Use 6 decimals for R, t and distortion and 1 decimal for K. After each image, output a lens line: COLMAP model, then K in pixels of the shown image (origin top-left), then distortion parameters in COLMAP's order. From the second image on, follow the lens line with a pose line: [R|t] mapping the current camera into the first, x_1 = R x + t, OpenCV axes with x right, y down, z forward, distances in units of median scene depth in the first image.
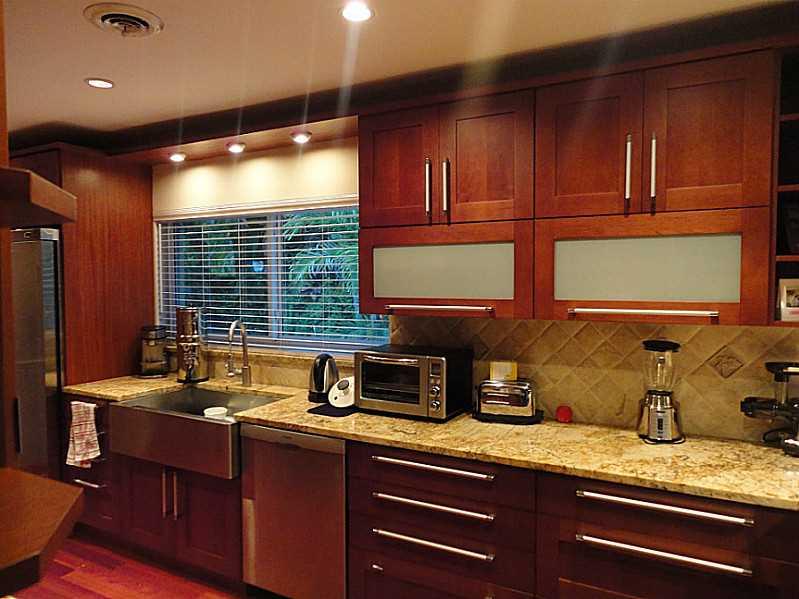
lens RADIAL K [[580.0, 0, 396.6], [0, 580.0, 299.9], [0, 0, 1]] dist [0.001109, 0.000845]
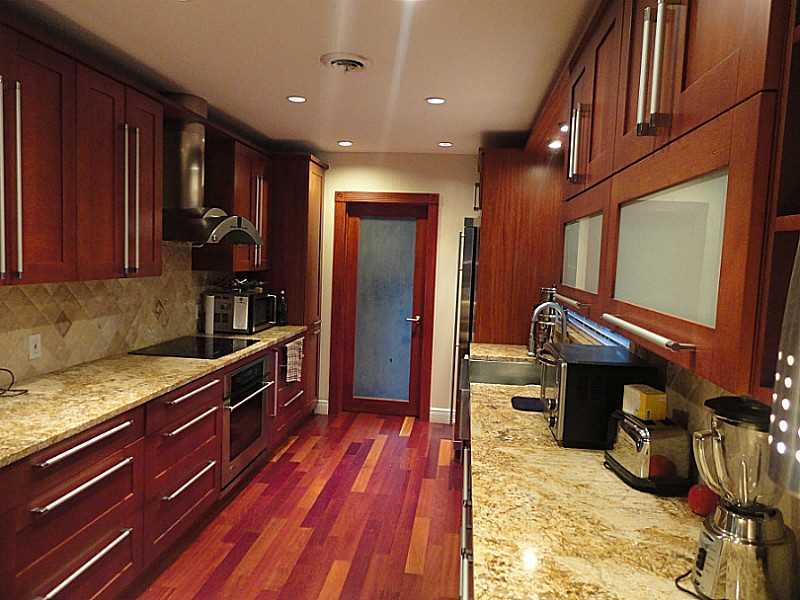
lens RADIAL K [[580.7, 0, 397.0], [0, 580.7, 299.9], [0, 0, 1]] dist [0.001109, 0.000845]
pose [[0.377865, 0.092735, -0.921205, 0.716696], [-0.078376, 0.994604, 0.067975, -0.021484], [0.922538, 0.046515, 0.383094, 0.492478]]
